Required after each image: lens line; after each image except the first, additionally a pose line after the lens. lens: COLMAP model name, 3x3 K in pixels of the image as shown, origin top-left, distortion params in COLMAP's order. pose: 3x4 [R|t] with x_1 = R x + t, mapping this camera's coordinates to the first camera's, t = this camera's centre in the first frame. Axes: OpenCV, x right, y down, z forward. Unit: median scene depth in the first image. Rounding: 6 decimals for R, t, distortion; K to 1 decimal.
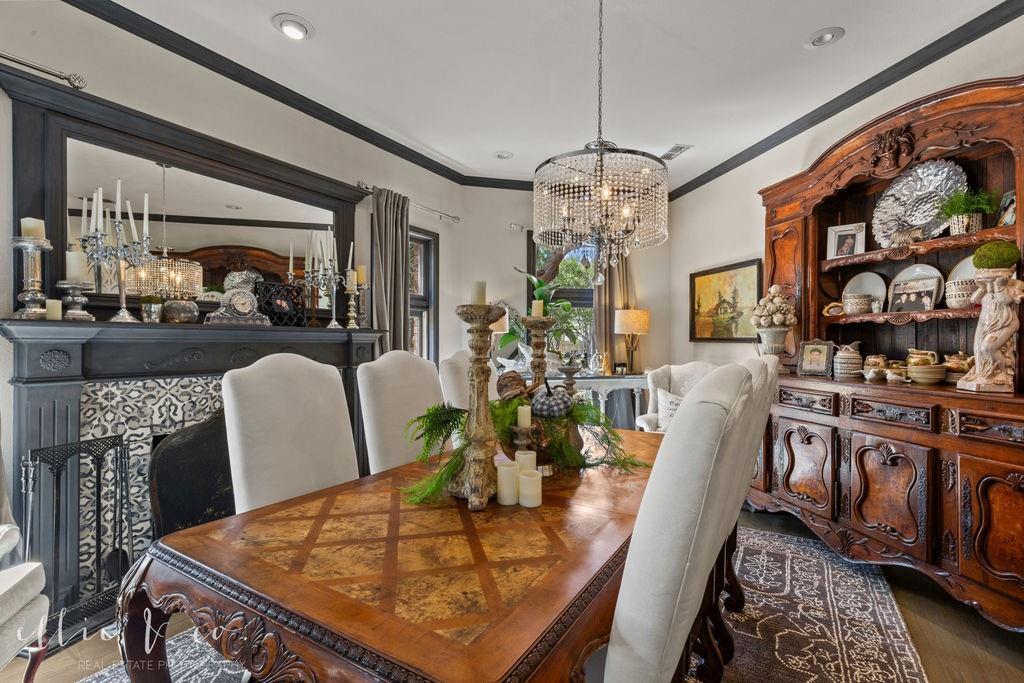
lens RADIAL K [[467.0, 0, 518.1], [0, 467.0, 343.1], [0, 0, 1]] dist [0.003244, -0.000149]
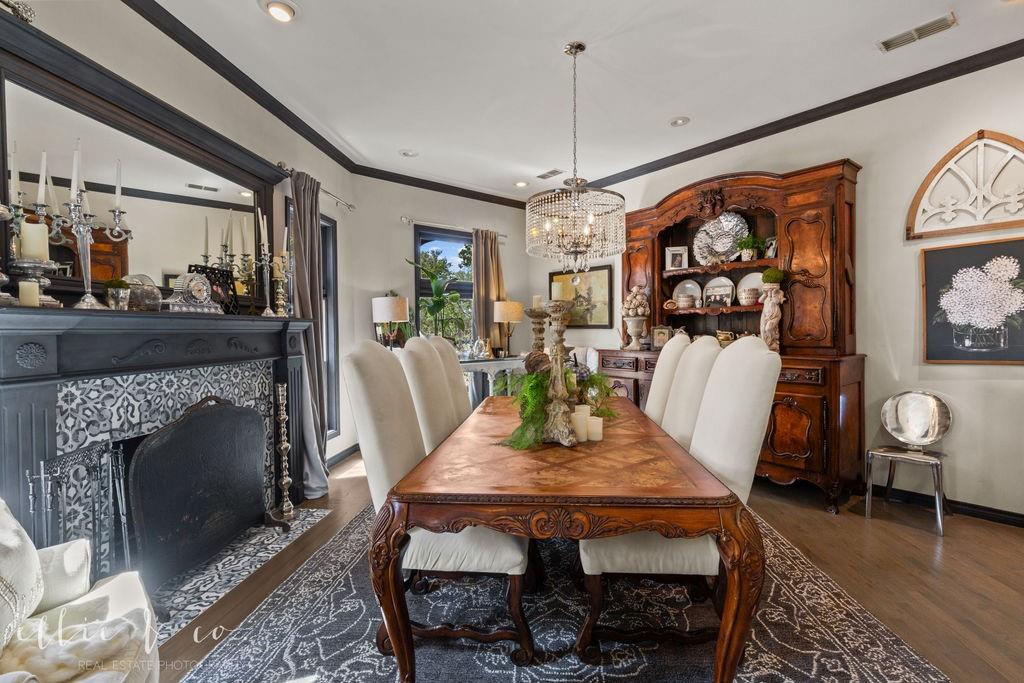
lens RADIAL K [[467.5, 0, 524.3], [0, 467.5, 339.2], [0, 0, 1]] dist [0.003821, 0.000027]
pose [[0.889840, -0.020335, 0.455820, -0.461941], [0.013700, 0.999747, 0.017857, 0.004010], [-0.456068, -0.009645, 0.889893, -0.102538]]
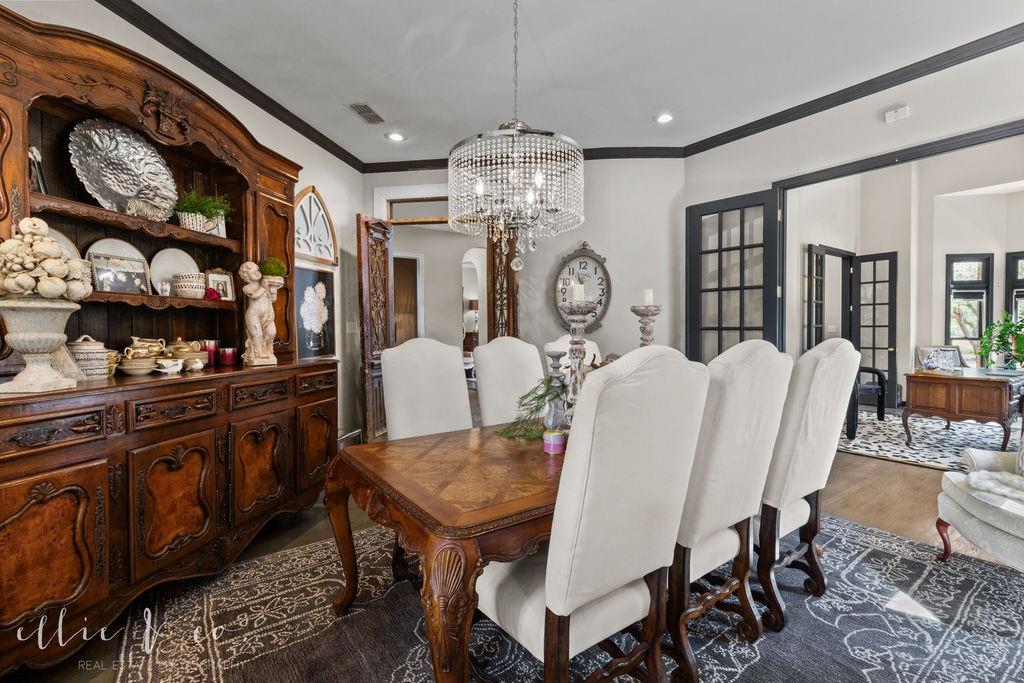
lens RADIAL K [[467.5, 0, 524.3], [0, 467.5, 339.2], [0, 0, 1]] dist [0.003821, 0.000027]
pose [[-0.921515, -0.004372, 0.388319, -0.178280], [0.005550, 0.999686, 0.024427, -0.000652], [-0.388304, 0.024665, -0.921201, 1.546748]]
